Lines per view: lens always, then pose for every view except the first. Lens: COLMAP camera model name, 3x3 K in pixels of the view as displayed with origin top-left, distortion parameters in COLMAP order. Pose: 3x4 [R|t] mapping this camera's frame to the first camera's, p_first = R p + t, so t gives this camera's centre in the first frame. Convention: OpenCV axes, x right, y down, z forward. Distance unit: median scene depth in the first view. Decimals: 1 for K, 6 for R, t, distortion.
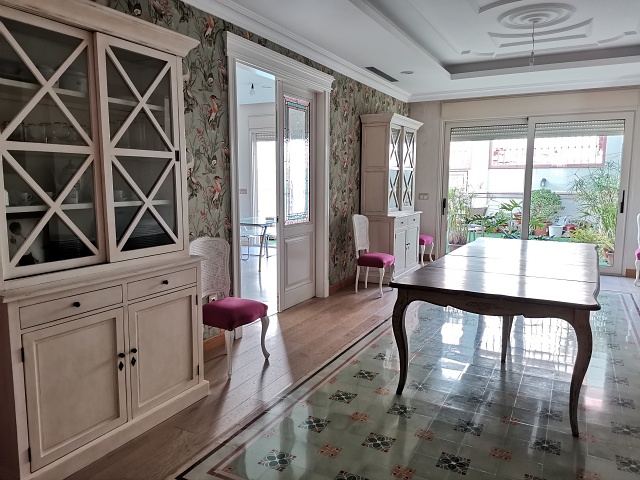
lens RADIAL K [[477.7, 0, 316.0], [0, 477.7, 238.4], [0, 0, 1]] dist [0.099485, -0.150494]
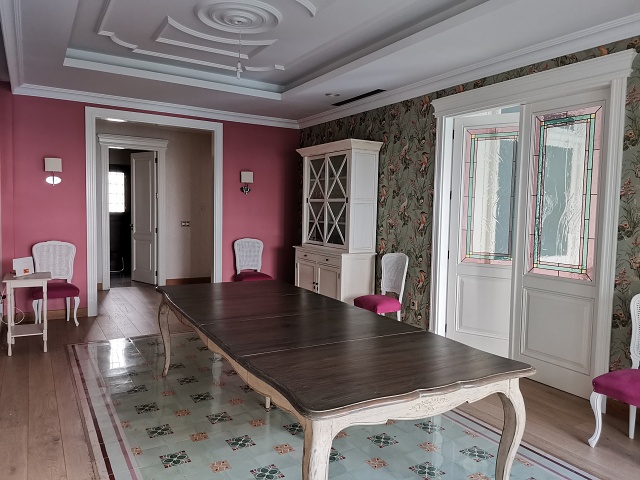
lens RADIAL K [[477.7, 0, 316.0], [0, 477.7, 238.4], [0, 0, 1]] dist [0.099485, -0.150494]
pose [[-0.519955, 0.040241, -0.853245, 1.137822], [-0.126684, 0.984210, 0.123617, -0.193470], [0.844747, 0.172368, -0.506647, 1.515183]]
